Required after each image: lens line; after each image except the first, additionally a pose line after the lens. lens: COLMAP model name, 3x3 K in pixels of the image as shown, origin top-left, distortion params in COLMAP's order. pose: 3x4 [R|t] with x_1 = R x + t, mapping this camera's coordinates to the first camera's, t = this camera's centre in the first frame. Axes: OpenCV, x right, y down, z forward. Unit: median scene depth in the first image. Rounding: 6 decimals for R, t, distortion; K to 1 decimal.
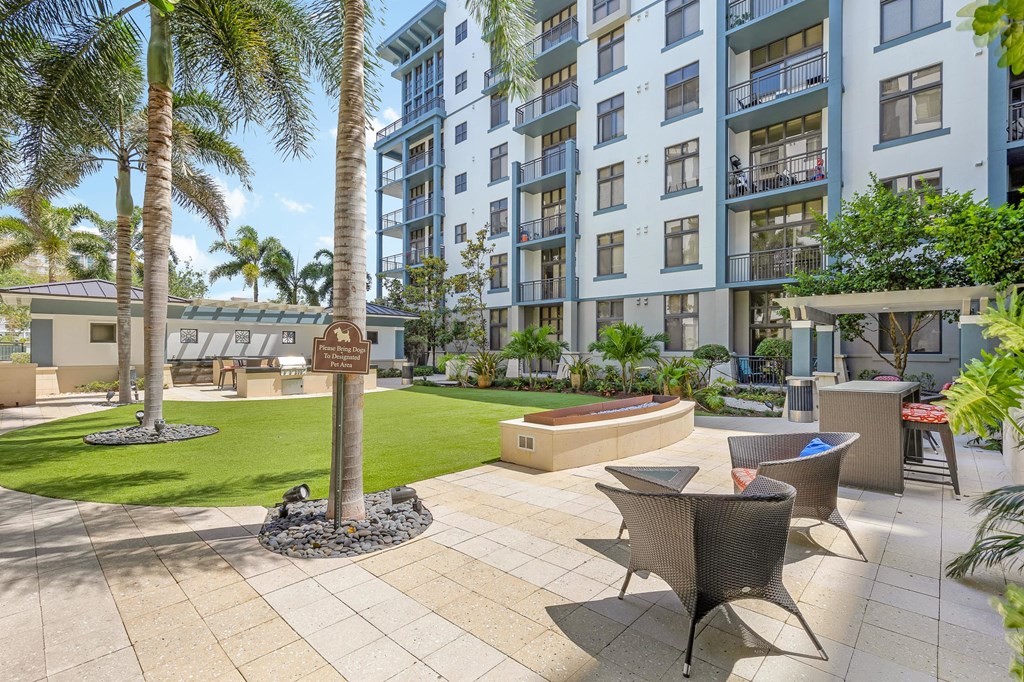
lens RADIAL K [[453.5, 0, 512.0], [0, 453.5, 341.0], [0, 0, 1]] dist [-0.000460, -0.000076]
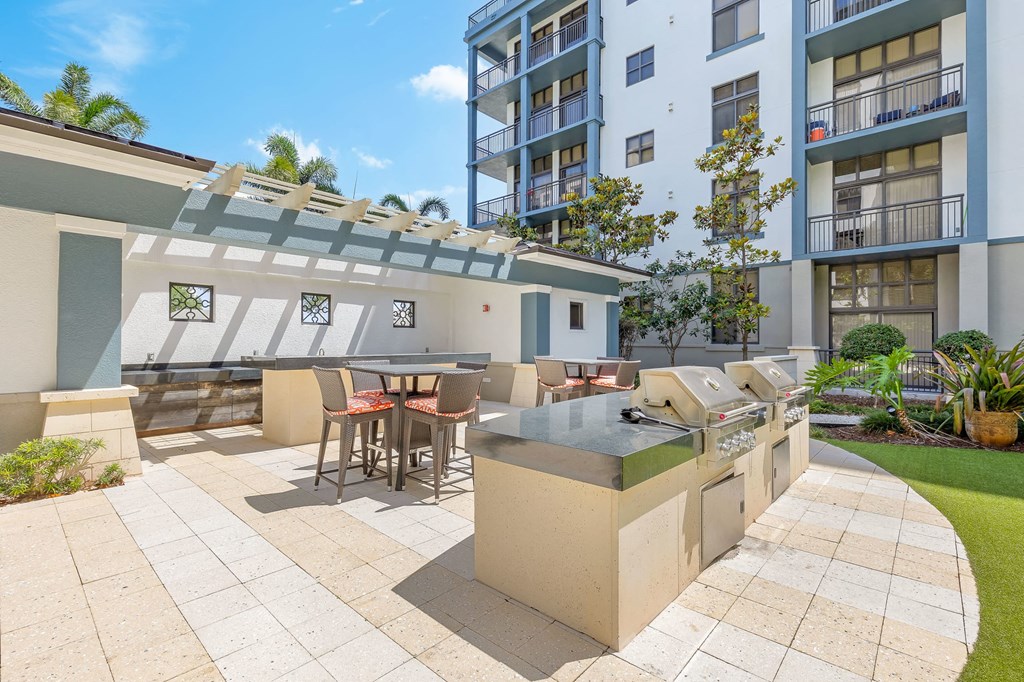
lens RADIAL K [[456.6, 0, 529.4], [0, 456.6, 336.0], [0, 0, 1]] dist [-0.000093, -0.000114]
pose [[0.999351, -0.002326, 0.035939, -0.280562], [0.002047, 0.999967, 0.007803, 0.008759], [-0.035956, -0.007724, 0.999324, 0.385392]]
